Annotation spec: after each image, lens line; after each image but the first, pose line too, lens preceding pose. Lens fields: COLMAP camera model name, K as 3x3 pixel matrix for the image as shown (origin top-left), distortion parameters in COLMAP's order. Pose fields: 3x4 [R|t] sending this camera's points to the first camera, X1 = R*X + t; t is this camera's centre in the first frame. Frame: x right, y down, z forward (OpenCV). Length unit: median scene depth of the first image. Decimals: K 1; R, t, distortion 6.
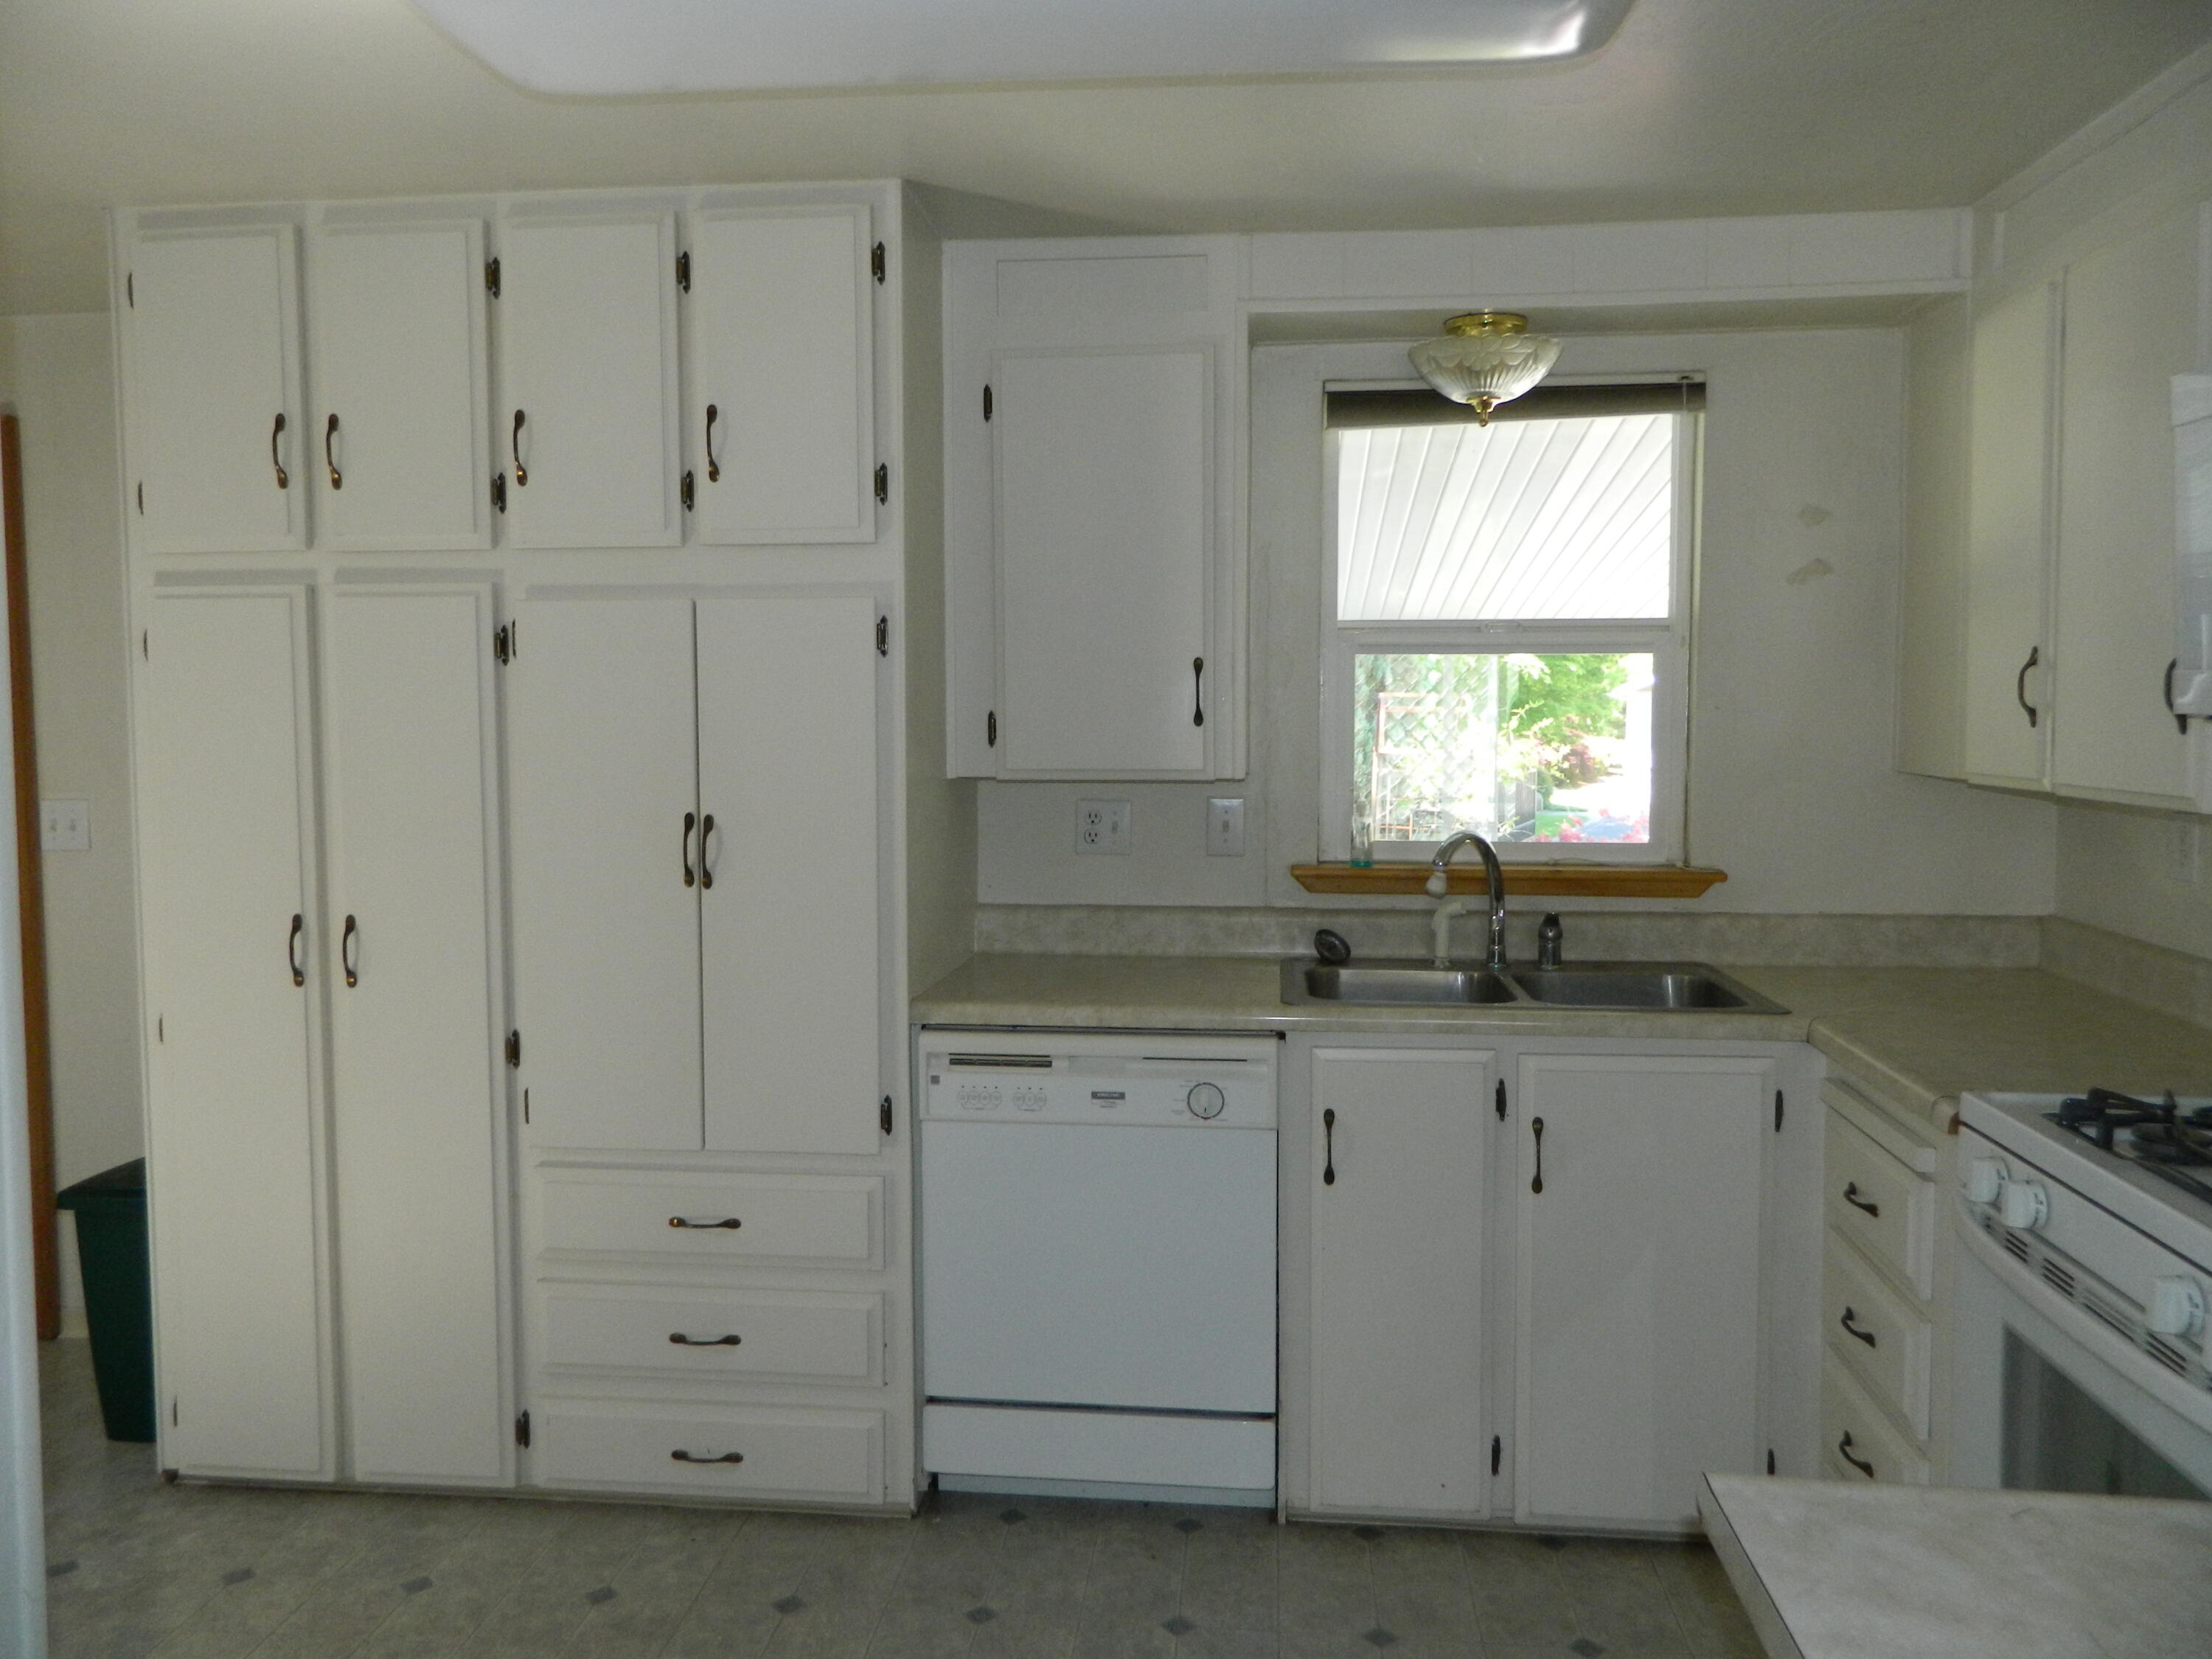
lens RADIAL K [[1633.2, 0, 1106.0], [0, 1633.2, 829.5], [0, 0, 1]] dist [0.005229, -0.000101]
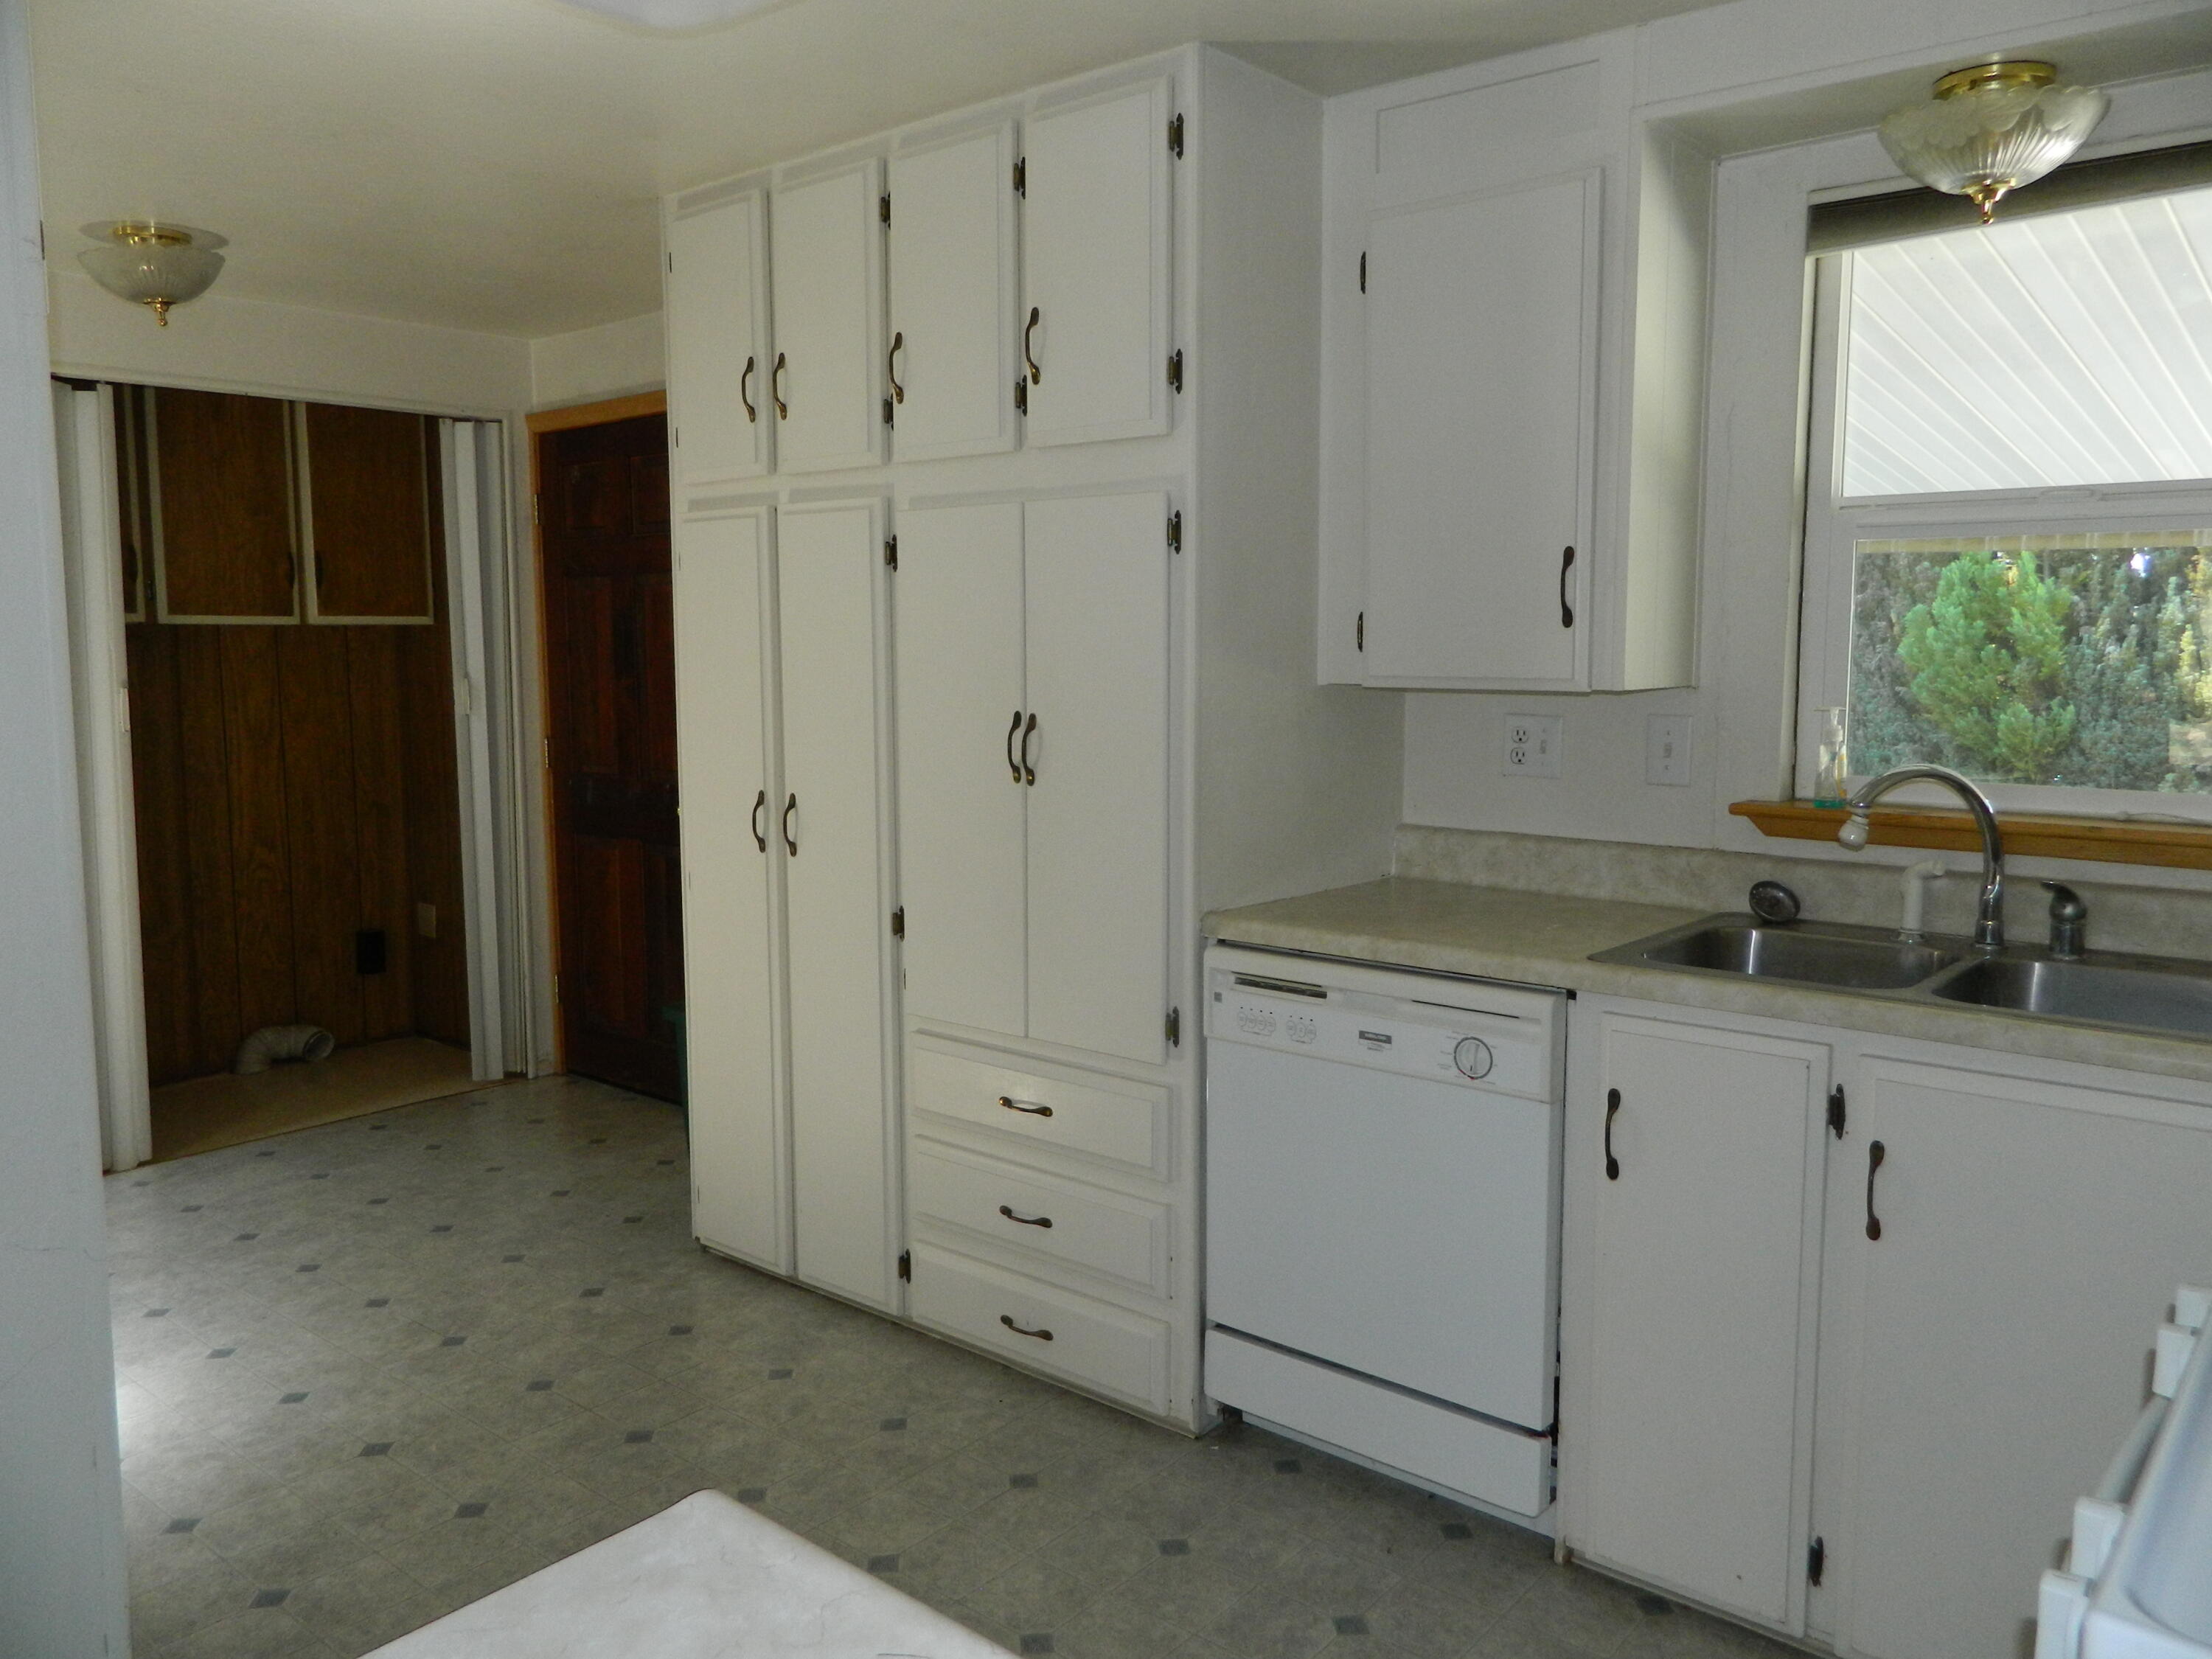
lens RADIAL K [[1634.7, 0, 1106.0], [0, 1634.7, 829.5], [0, 0, 1]] dist [0.009245, 0.004358]
pose [[0.831374, 0.065598, -0.551828, 0.359152], [-0.040607, 0.997525, 0.057402, 0.002571], [0.554228, -0.025315, 0.831980, 0.164682]]
